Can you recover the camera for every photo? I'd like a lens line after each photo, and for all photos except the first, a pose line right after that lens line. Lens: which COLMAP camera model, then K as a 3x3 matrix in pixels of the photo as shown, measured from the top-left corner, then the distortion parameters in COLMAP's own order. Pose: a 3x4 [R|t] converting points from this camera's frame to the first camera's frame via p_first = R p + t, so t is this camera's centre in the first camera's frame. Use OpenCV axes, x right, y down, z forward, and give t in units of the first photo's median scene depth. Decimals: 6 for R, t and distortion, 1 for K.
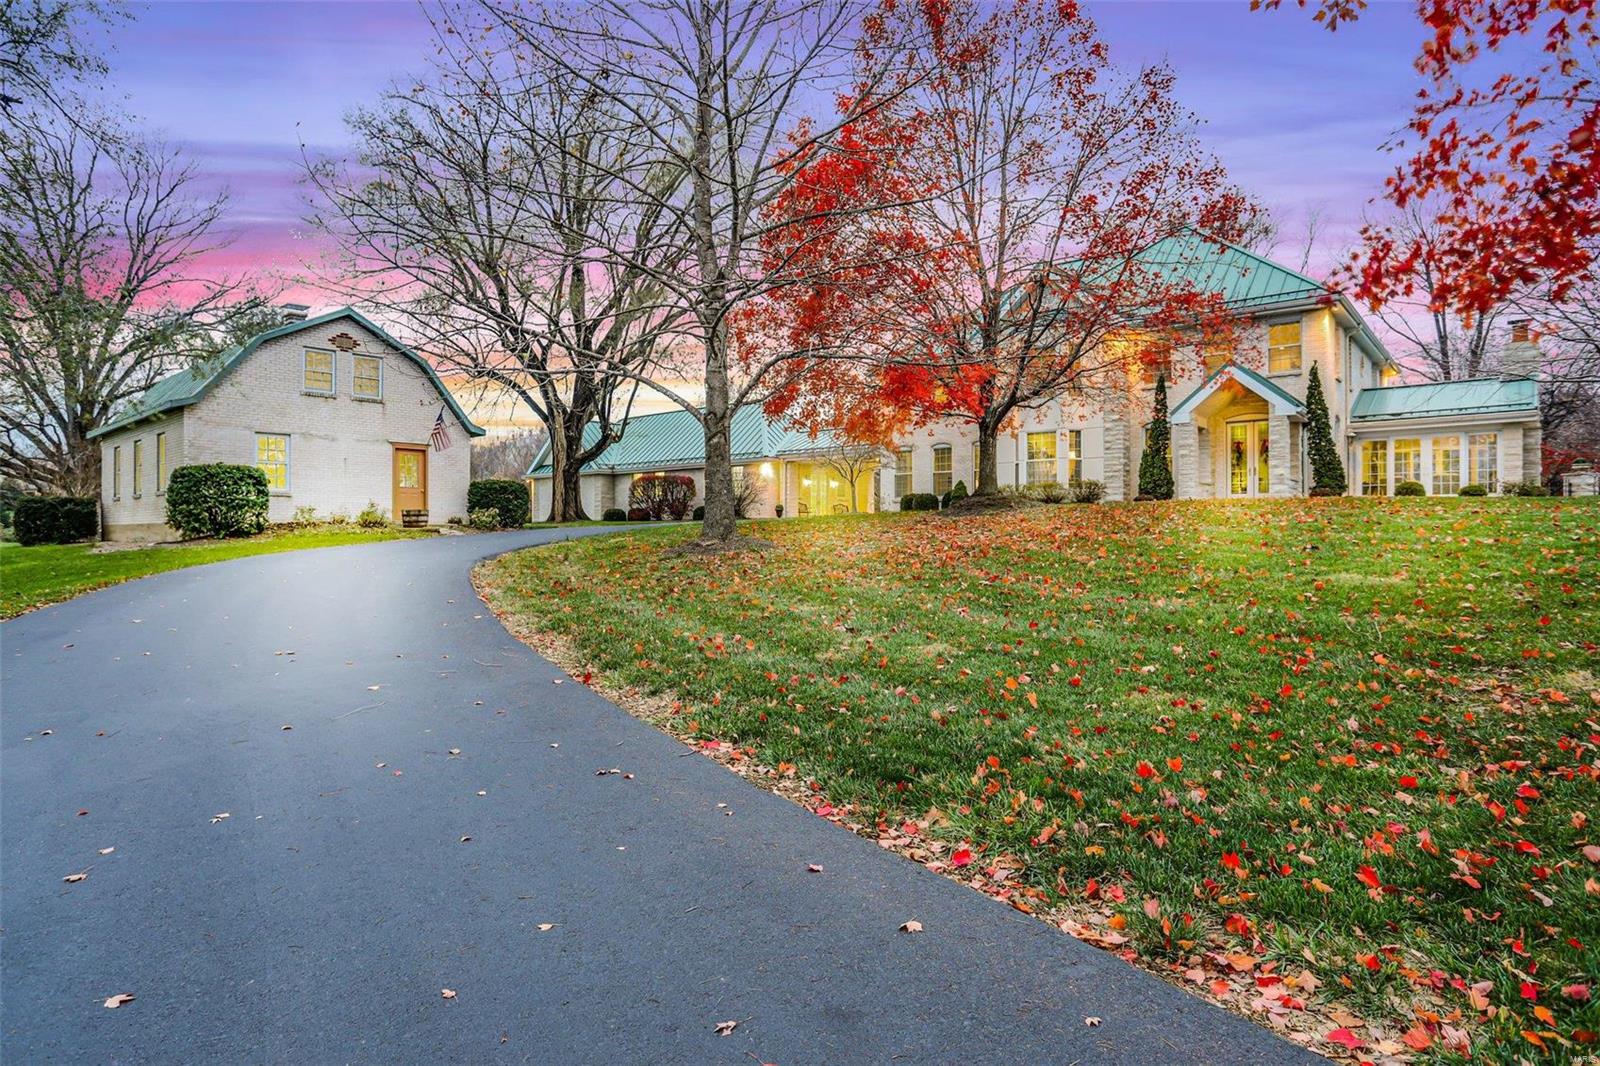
lens RADIAL K [[921.2, 0, 800.0], [0, 921.2, 533.0], [0, 0, 1]] dist [-0.004830, -0.000376]
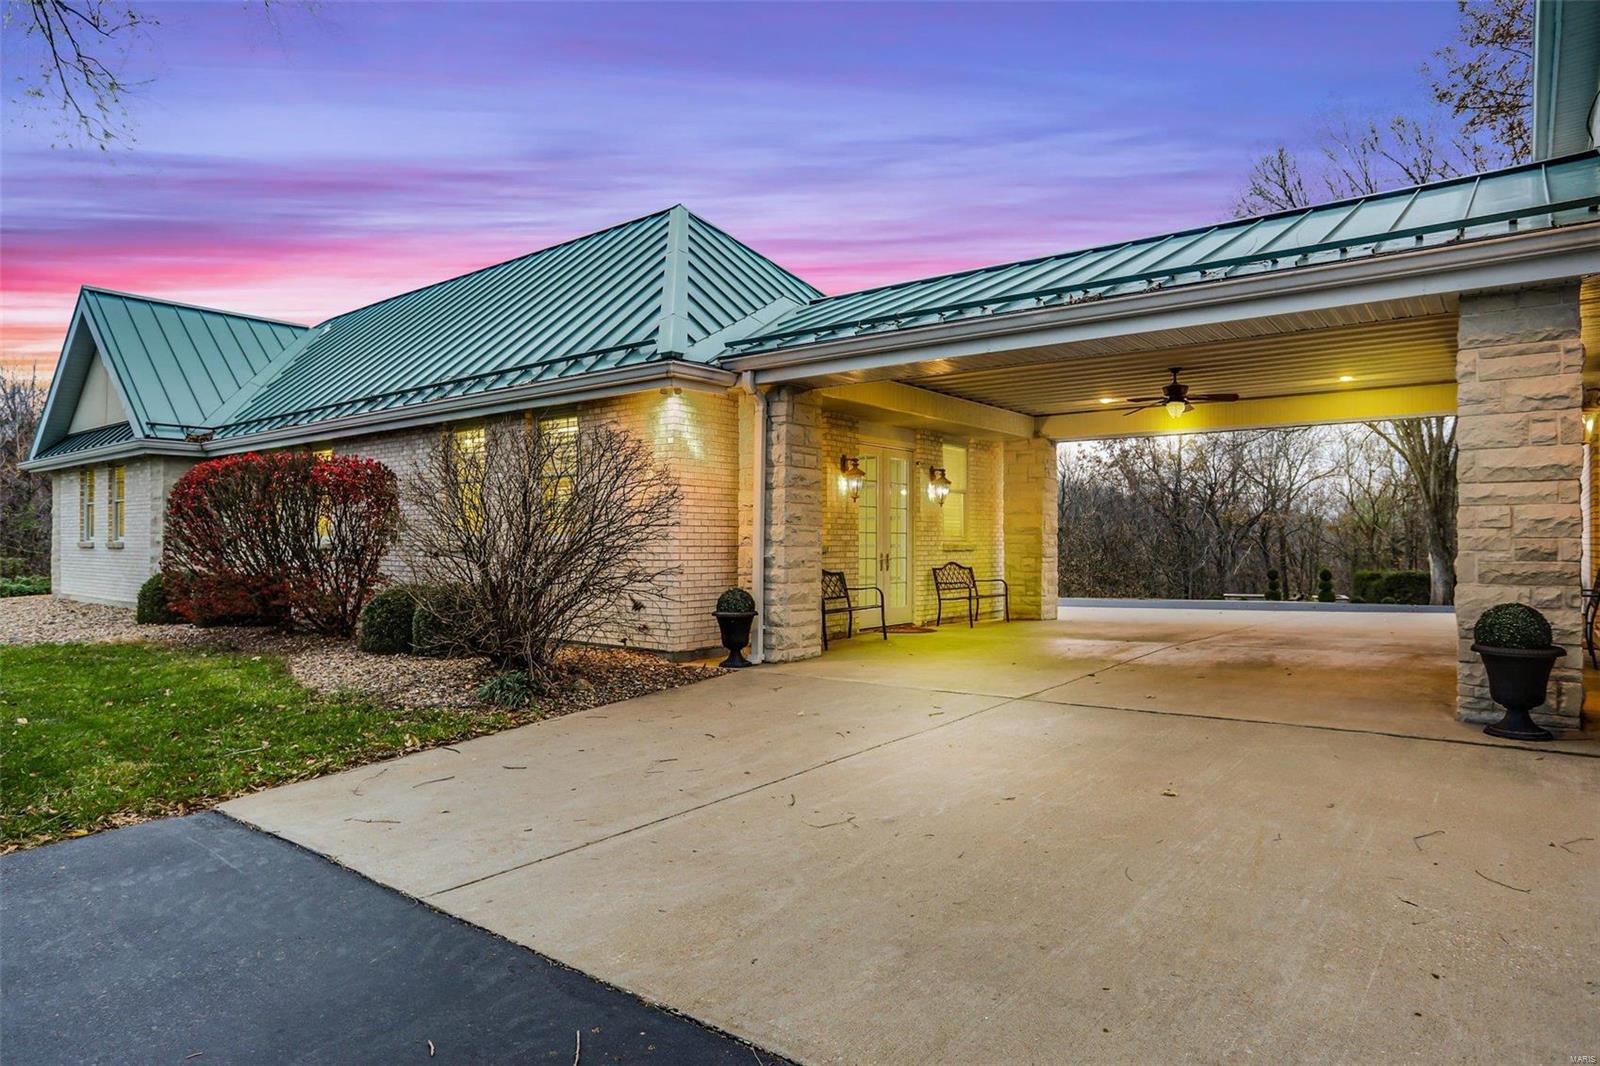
lens RADIAL K [[1149.7, 0, 800.0], [0, 1149.7, 533.0], [0, 0, 1]] dist [0.001228, -0.000464]
pose [[0.999693, 0.002808, 0.024603, -0.024468], [-0.002381, 0.999846, -0.017375, -0.068370], [-0.024648, 0.017311, 0.999546, 1.282633]]
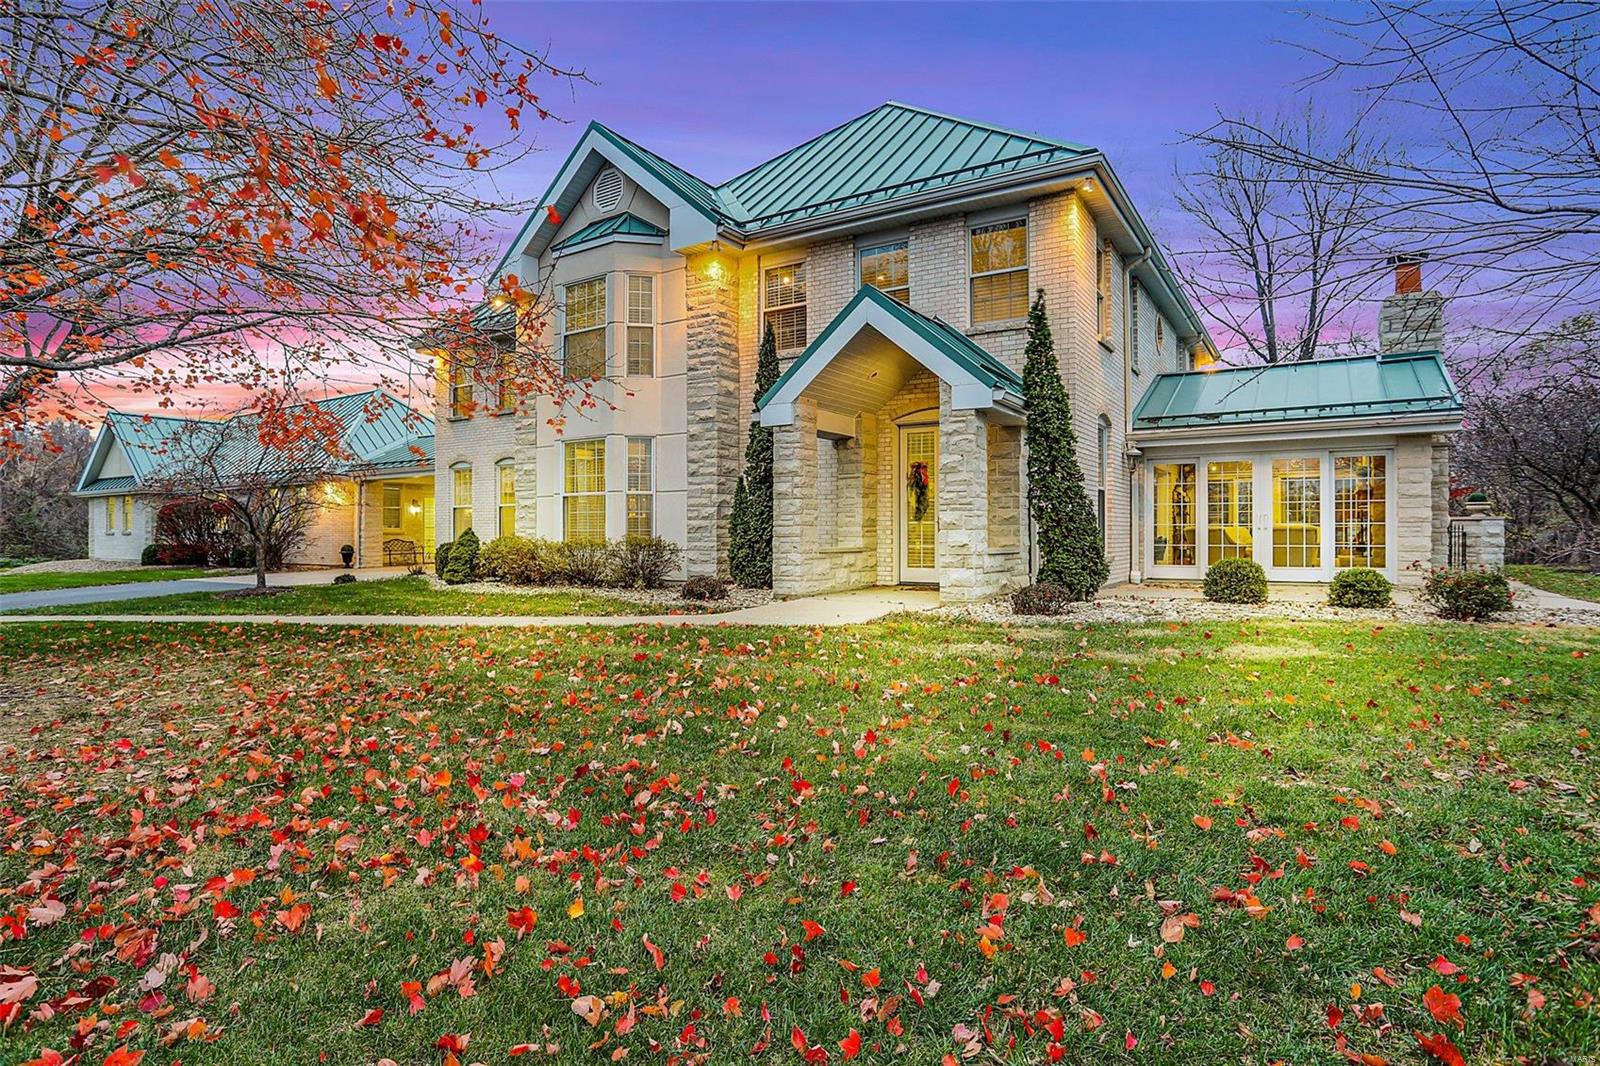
lens RADIAL K [[921.2, 0, 800.0], [0, 921.2, 533.0], [0, 0, 1]] dist [-0.004830, -0.000376]
pose [[0.988833, -0.002375, 0.149011, 0.341154], [0.003389, 0.999973, -0.006554, -0.059635], [-0.148991, 0.006986, 0.988814, 0.520002]]
